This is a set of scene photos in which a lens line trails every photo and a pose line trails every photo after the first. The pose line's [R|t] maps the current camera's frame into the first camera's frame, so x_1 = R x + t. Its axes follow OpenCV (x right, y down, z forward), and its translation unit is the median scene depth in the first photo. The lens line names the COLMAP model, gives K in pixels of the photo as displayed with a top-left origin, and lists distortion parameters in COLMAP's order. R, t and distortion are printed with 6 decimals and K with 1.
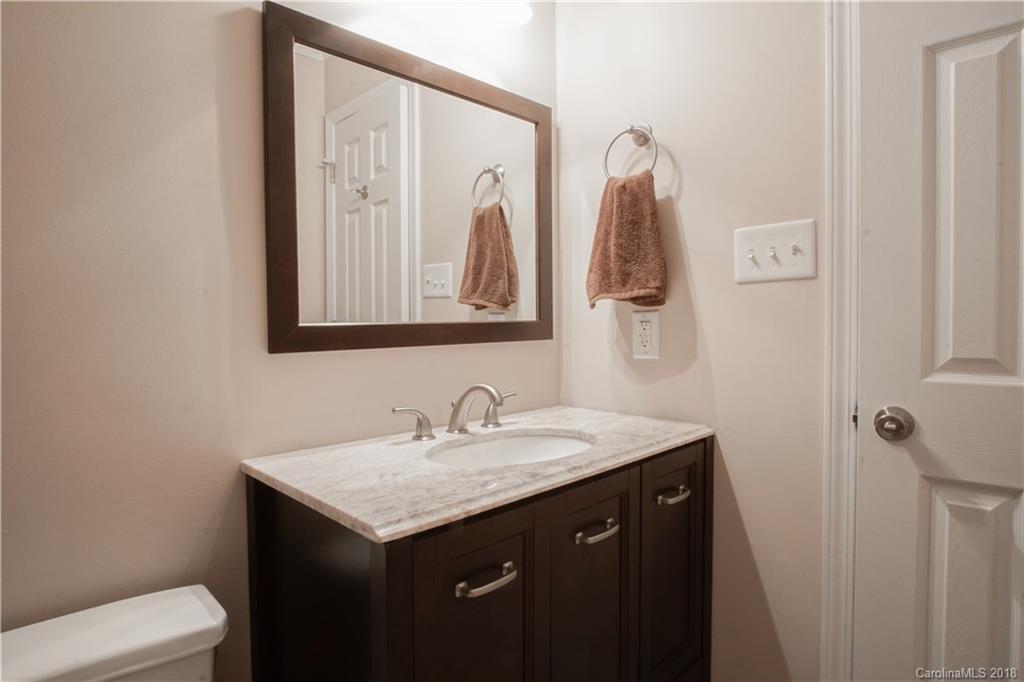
lens RADIAL K [[547.9, 0, 504.3], [0, 547.9, 337.4], [0, 0, 1]] dist [-0.024338, 0.000598]
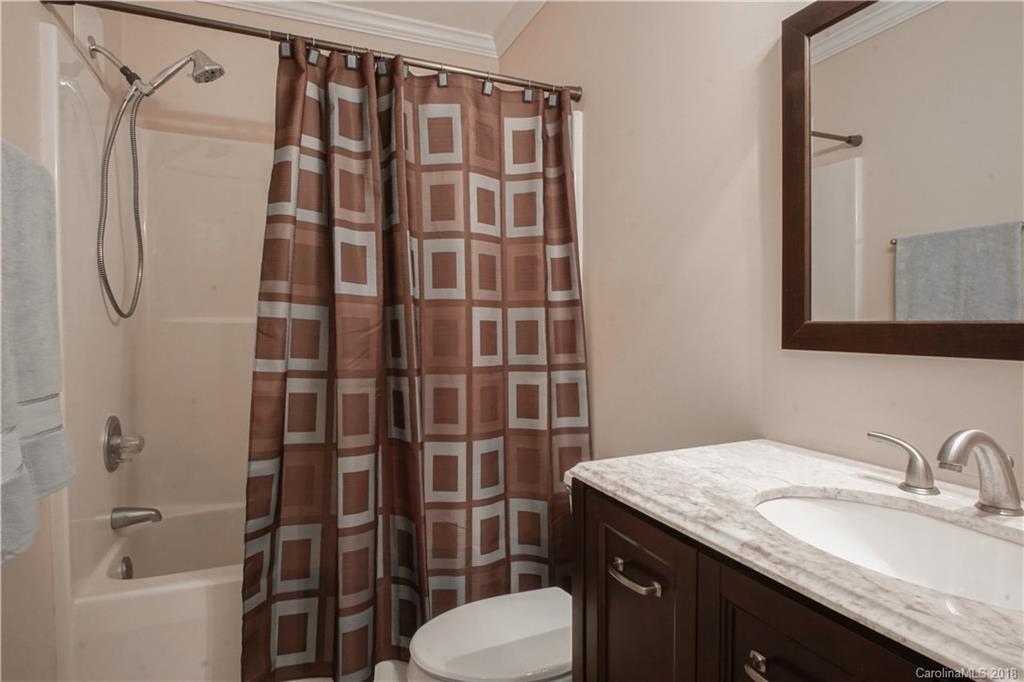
lens RADIAL K [[547.9, 0, 504.3], [0, 547.9, 337.4], [0, 0, 1]] dist [-0.024338, 0.000598]
pose [[-0.353543, 0.037875, -0.934651, 0.826879], [-0.023537, 0.998503, 0.049365, -0.033340], [0.935122, 0.039452, -0.352122, 0.946484]]
